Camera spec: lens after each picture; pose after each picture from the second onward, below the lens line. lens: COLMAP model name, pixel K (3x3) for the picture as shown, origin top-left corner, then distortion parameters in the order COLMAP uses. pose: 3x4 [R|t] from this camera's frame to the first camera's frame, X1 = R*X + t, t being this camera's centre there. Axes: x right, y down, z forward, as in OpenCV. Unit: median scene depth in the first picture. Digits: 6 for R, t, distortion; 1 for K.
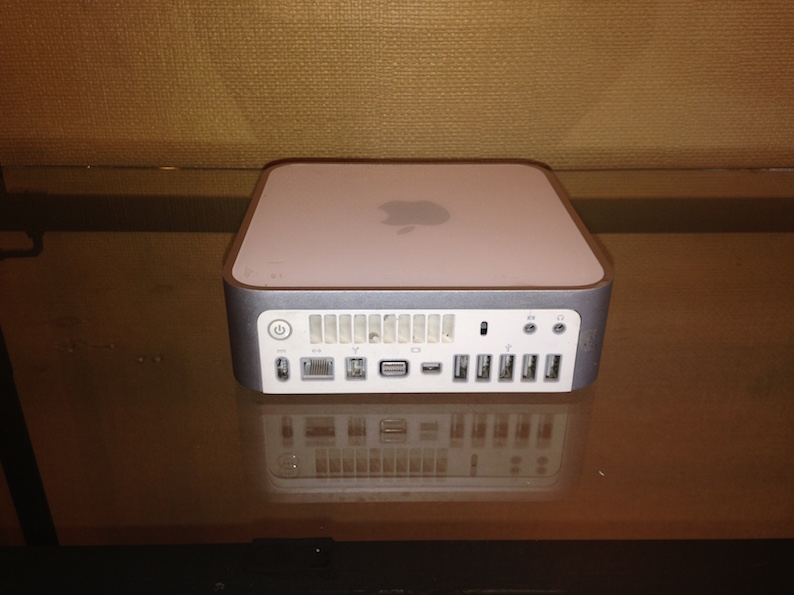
lens RADIAL K [[772.6, 0, 398.7], [0, 772.6, 300.8], [0, 0, 1]] dist [-0.002554, -0.073472]
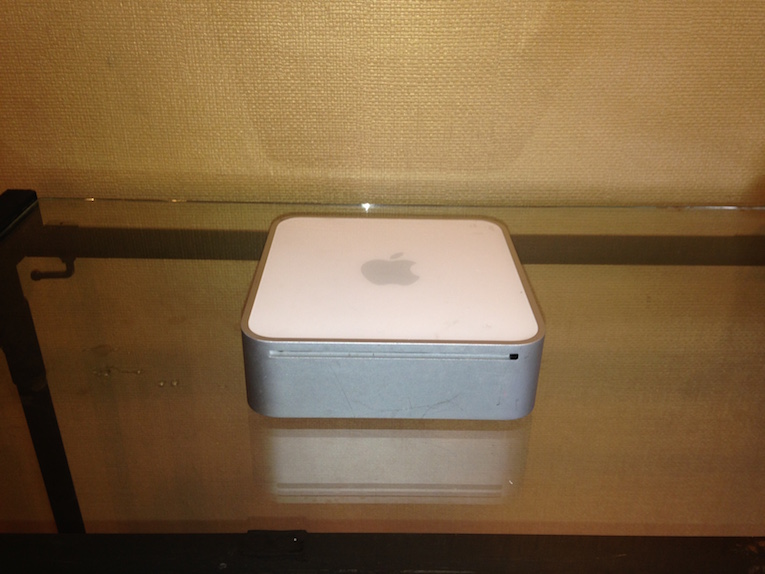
lens RADIAL K [[724.5, 0, 382.5], [0, 724.5, 287.0], [0, 0, 1]] dist [-0.005516, -0.015209]
pose [[0.999902, 0.012222, -0.006761, 0.019871], [-0.012199, 0.999920, 0.003314, -0.048160], [0.006801, -0.003231, 0.999972, -0.103251]]
